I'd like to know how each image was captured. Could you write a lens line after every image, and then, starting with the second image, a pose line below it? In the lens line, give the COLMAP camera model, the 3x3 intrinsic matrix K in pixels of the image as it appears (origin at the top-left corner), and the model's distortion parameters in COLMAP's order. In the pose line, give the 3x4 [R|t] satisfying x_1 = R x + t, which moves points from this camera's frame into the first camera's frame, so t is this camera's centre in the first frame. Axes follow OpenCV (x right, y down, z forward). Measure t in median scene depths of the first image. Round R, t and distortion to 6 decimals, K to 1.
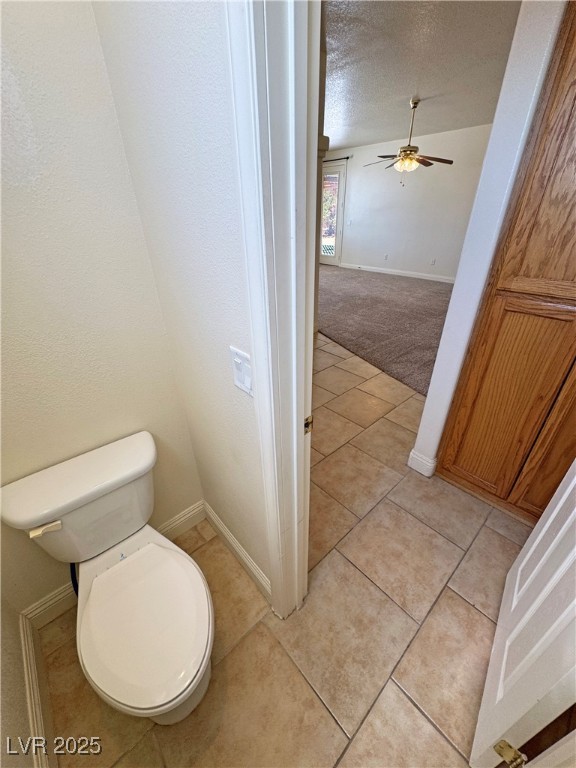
lens RADIAL K [[305.7, 0, 288.0], [0, 305.7, 384.0], [0, 0, 1]] dist [0.000291, -0.000010]
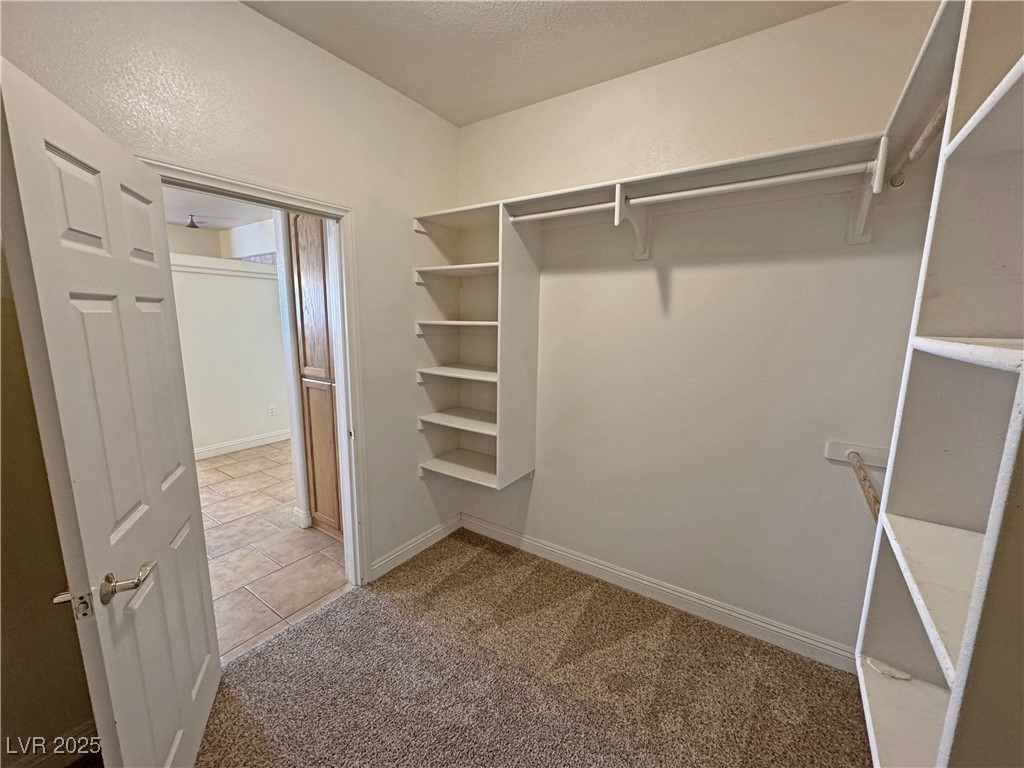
lens RADIAL K [[407.5, 0, 512.0], [0, 407.5, 384.0], [0, 0, 1]] dist [0.000291, -0.000010]
pose [[0.972525, -0.012410, 0.232468, 0.939625], [0.091020, 0.939359, -0.330637, 0.398611], [-0.214268, 0.342712, 0.914679, -0.858324]]
